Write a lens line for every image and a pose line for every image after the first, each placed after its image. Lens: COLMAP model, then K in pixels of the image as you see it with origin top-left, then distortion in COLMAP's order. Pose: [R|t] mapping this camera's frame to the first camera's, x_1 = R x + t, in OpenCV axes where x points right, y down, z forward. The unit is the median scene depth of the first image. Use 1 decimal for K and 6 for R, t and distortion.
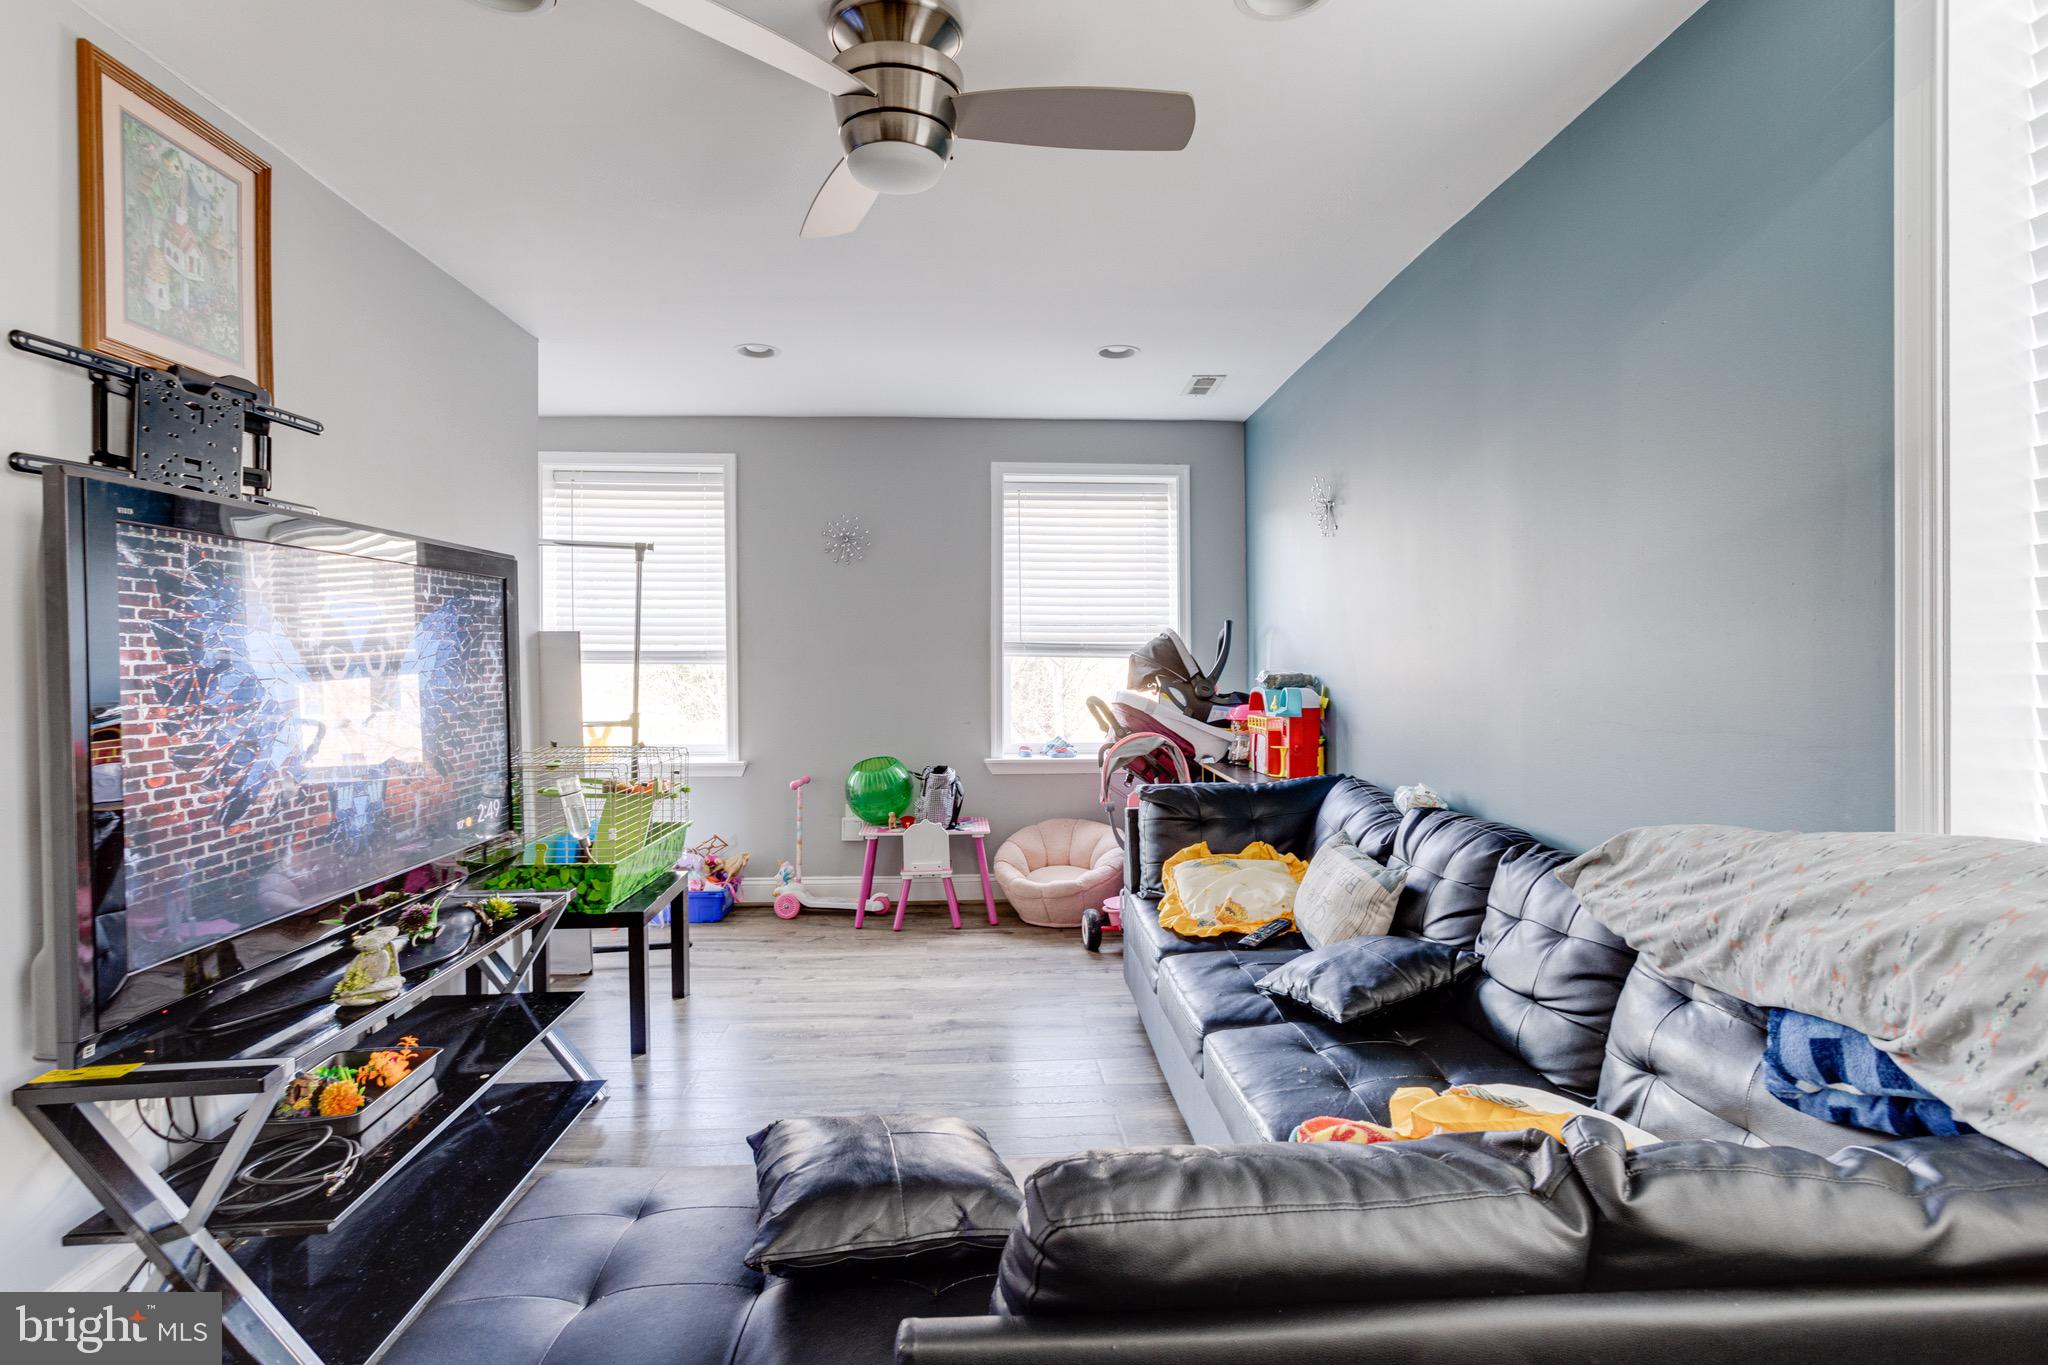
lens RADIAL K [[994.2, 0, 1010.8], [0, 994.2, 648.6], [0, 0, 1]] dist [-0.037778, 0.018448]
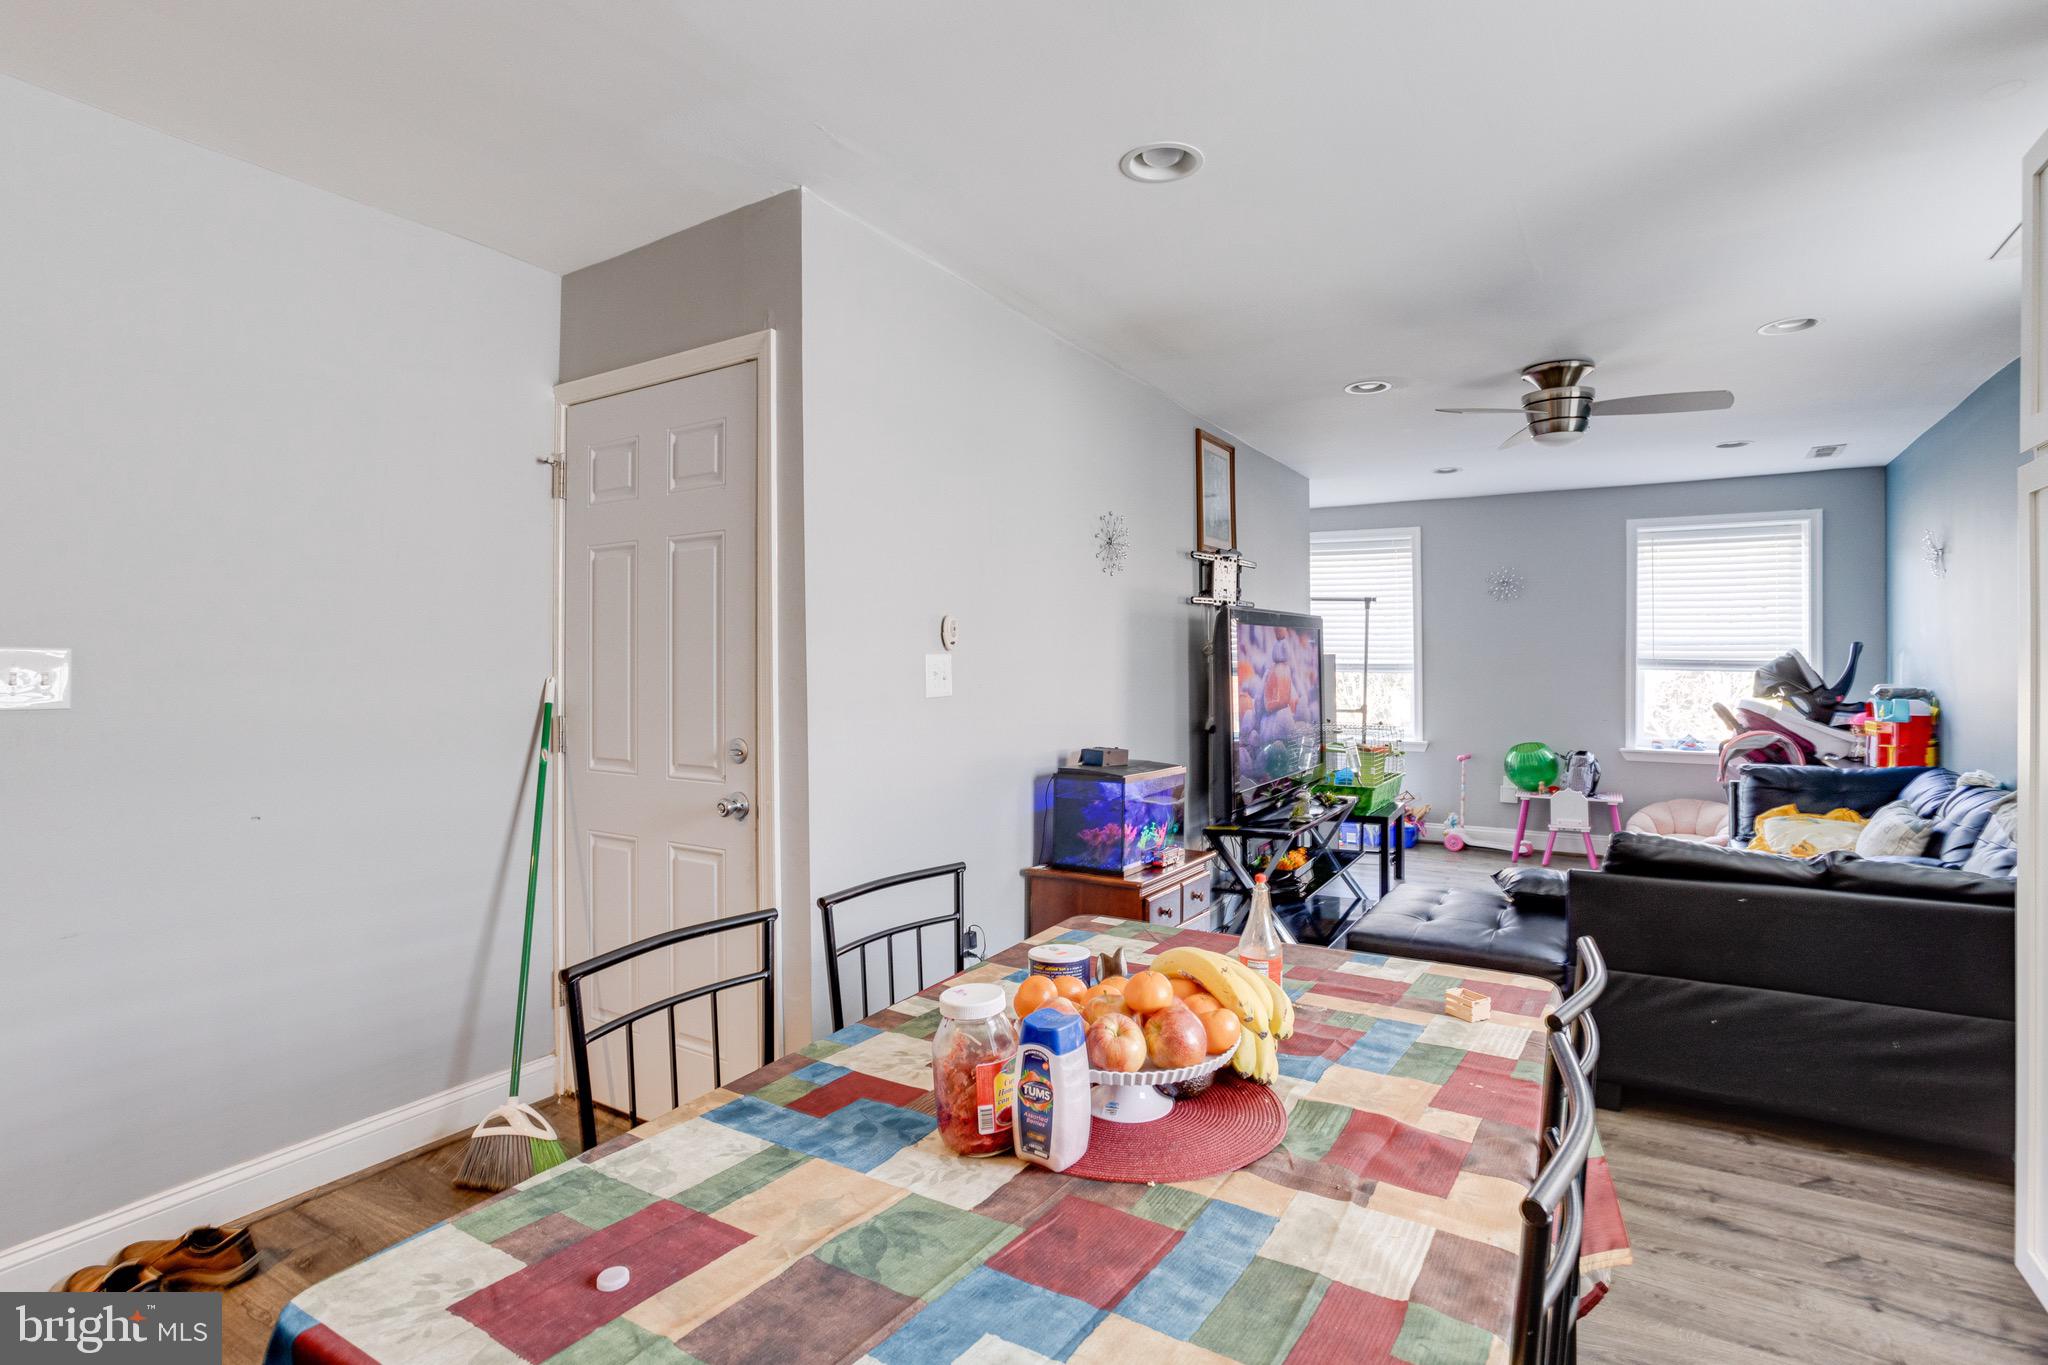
lens RADIAL K [[994.2, 0, 1020.8], [0, 994.2, 661.3], [0, 0, 1]] dist [-0.037778, 0.018448]
pose [[0.831807, 0.004591, -0.555046, 0.038109], [0.000968, 0.999952, 0.009721, -0.017773], [0.555064, -0.008623, 0.831763, -0.552159]]
